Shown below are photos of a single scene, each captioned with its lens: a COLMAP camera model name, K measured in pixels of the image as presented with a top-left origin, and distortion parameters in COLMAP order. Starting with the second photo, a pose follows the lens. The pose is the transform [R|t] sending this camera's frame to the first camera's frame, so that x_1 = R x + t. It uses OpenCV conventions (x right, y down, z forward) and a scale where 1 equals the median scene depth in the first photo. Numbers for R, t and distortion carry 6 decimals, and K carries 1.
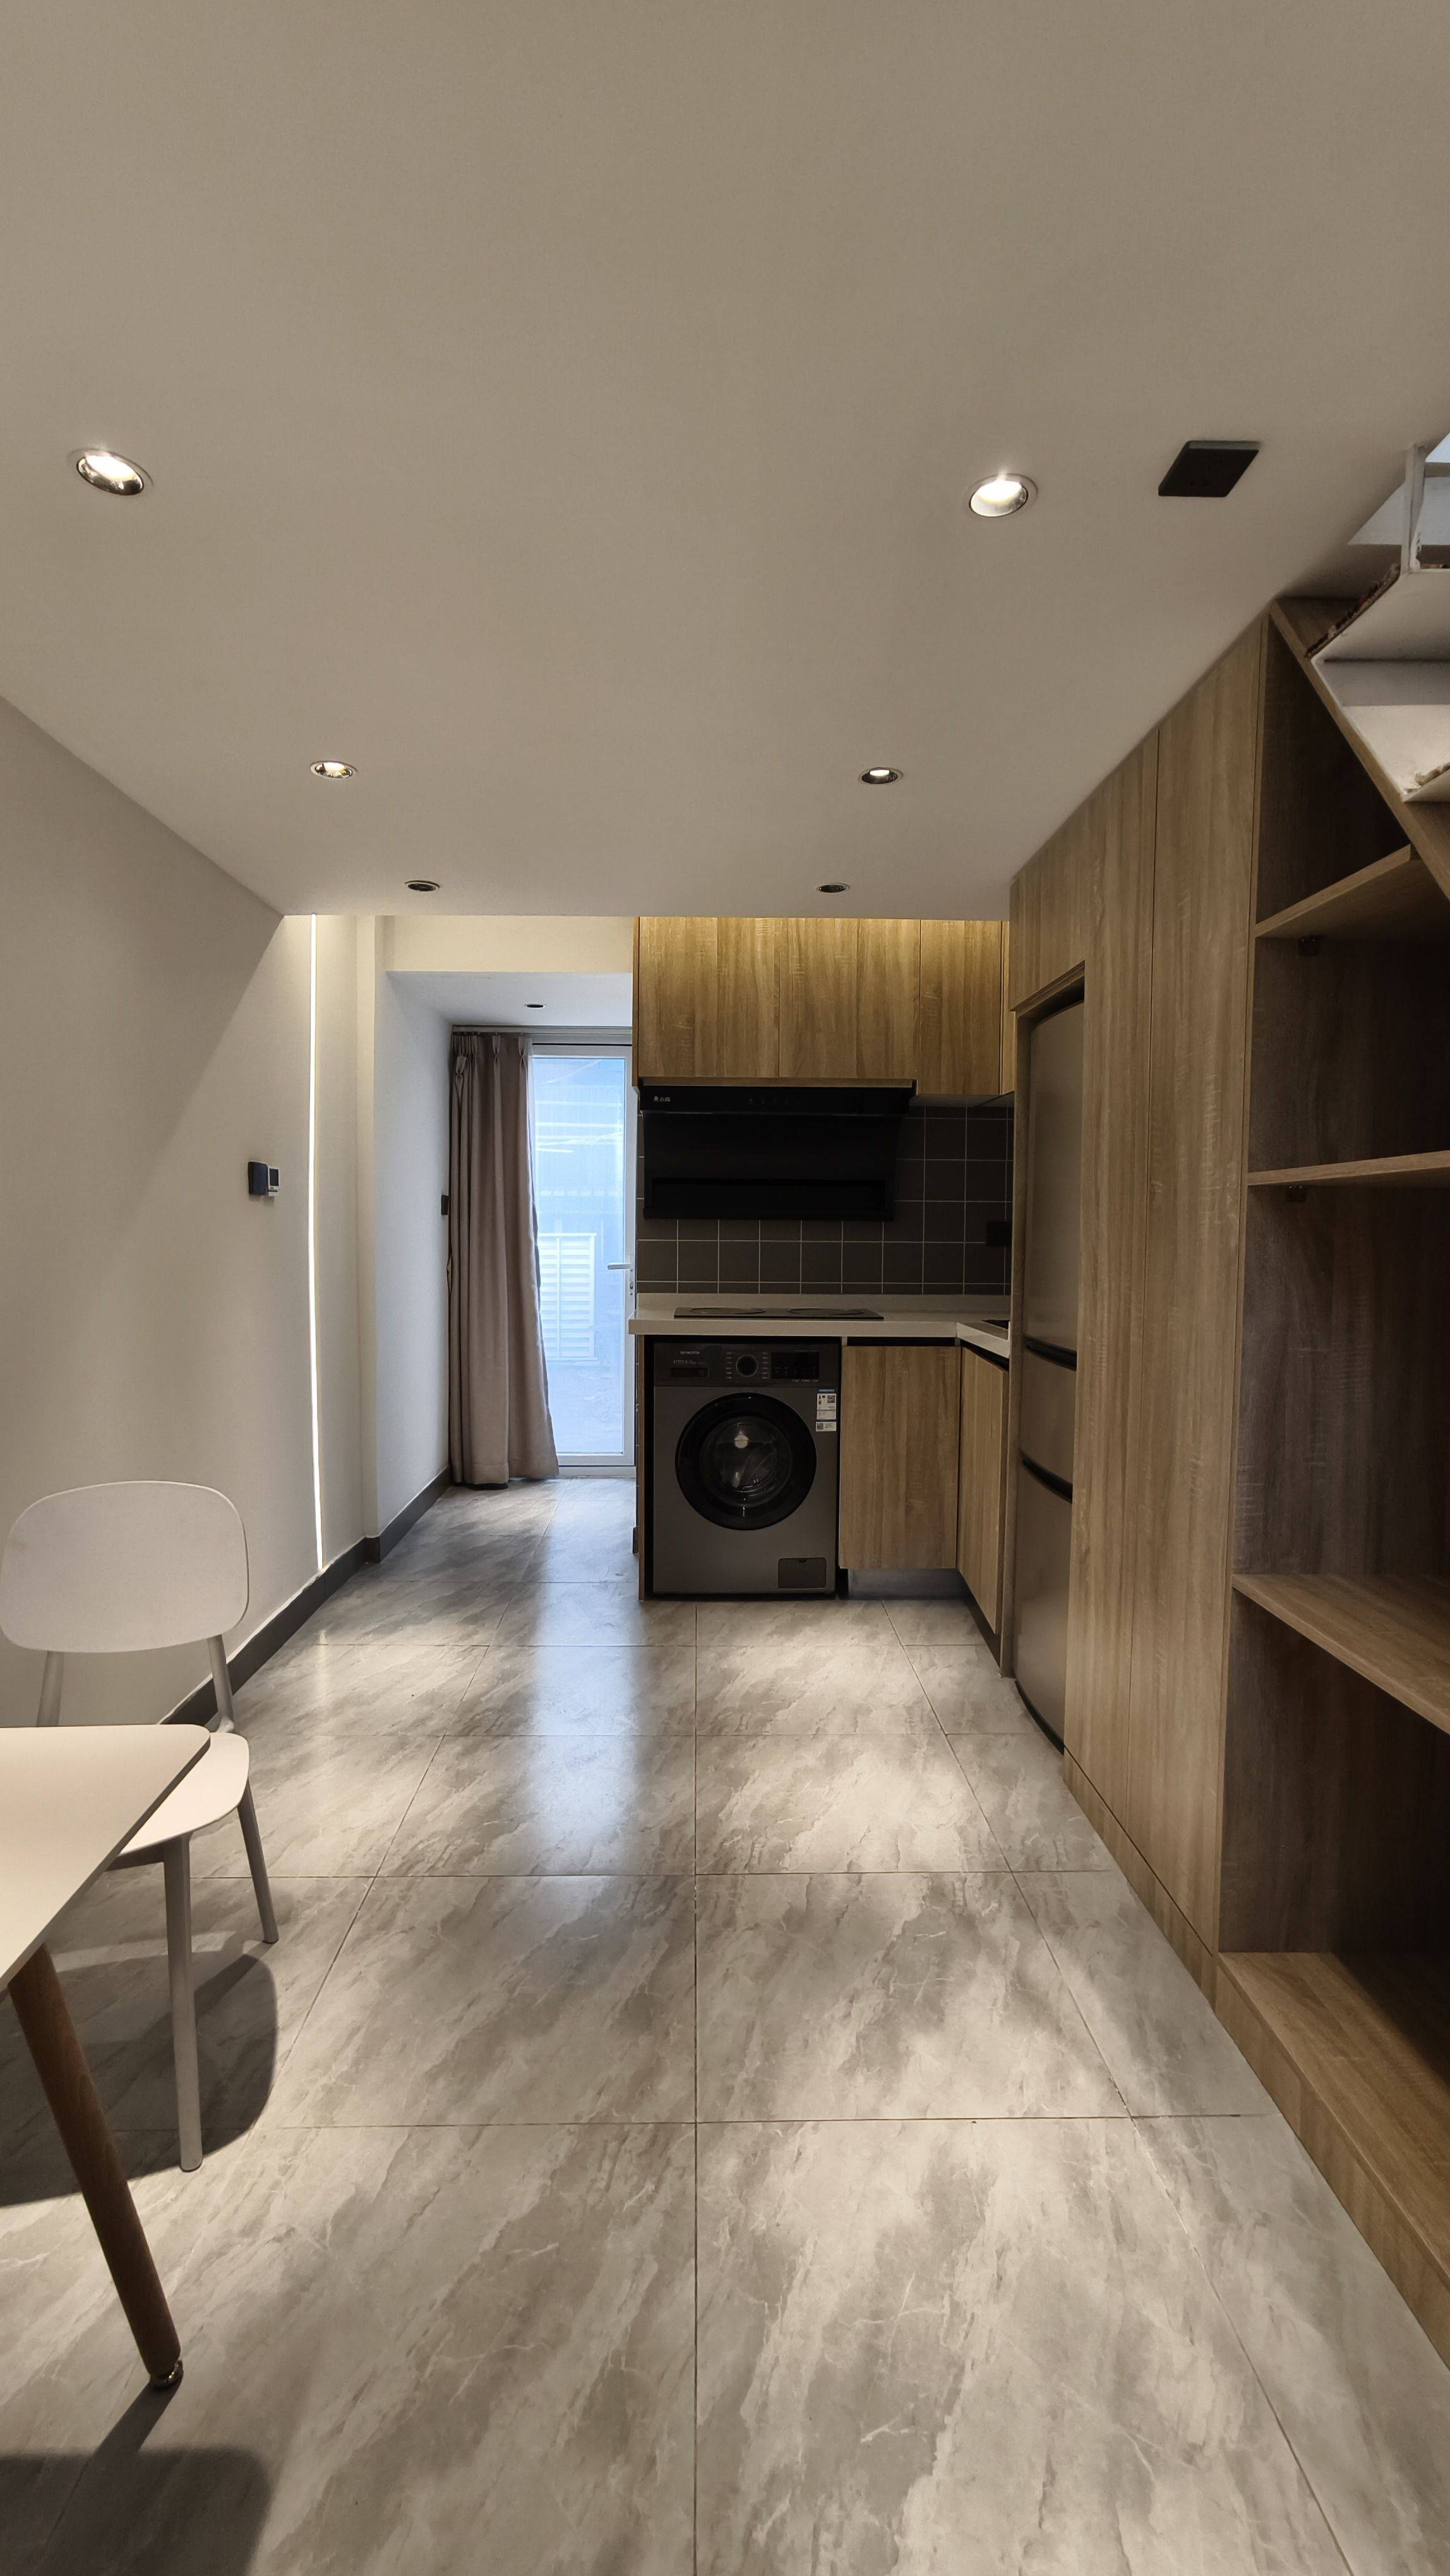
lens RADIAL K [[1175.0, 0, 725.0], [0, 1175.0, 1288.0], [0, 0, 1]] dist [-0.033470, 0.038484]
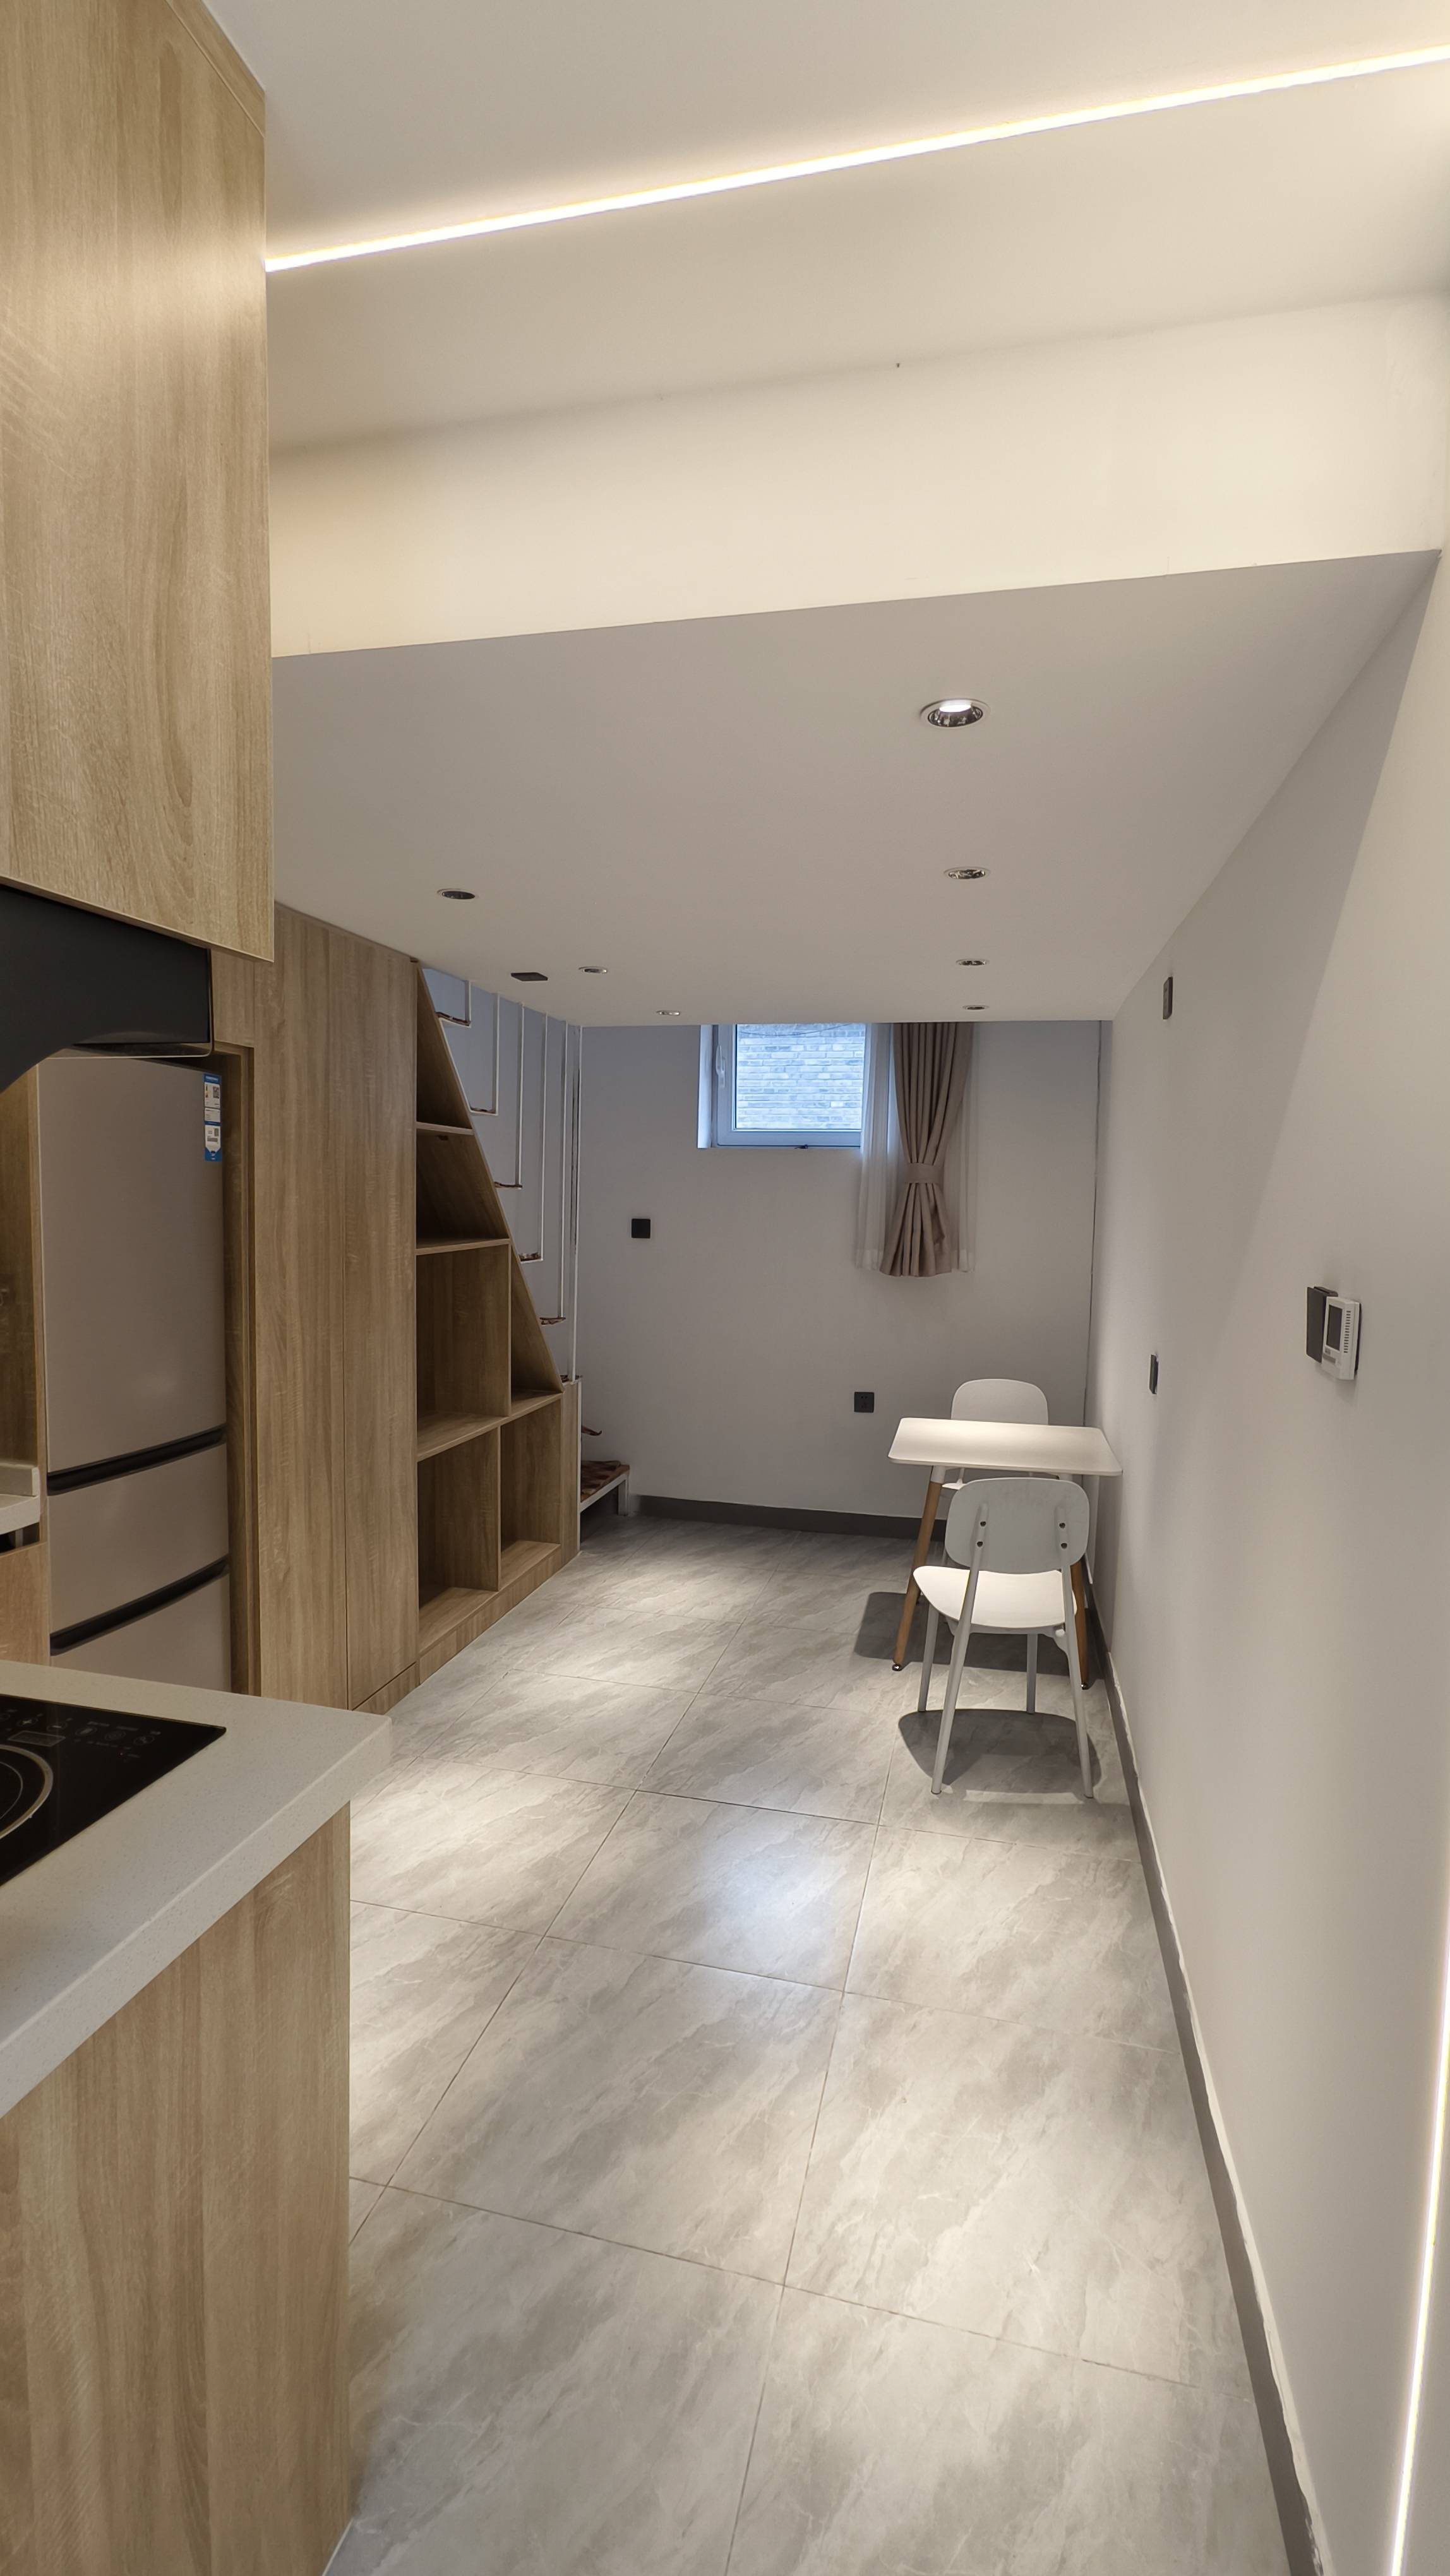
lens RADIAL K [[1175.0, 0, 725.0], [0, 1175.0, 1288.0], [0, 0, 1]] dist [-0.033470, 0.038484]
pose [[-0.966077, -0.046011, 0.254123, -0.296444], [-0.011982, 0.990927, 0.133865, -0.163228], [-0.257977, 0.126279, -0.957863, 1.488672]]
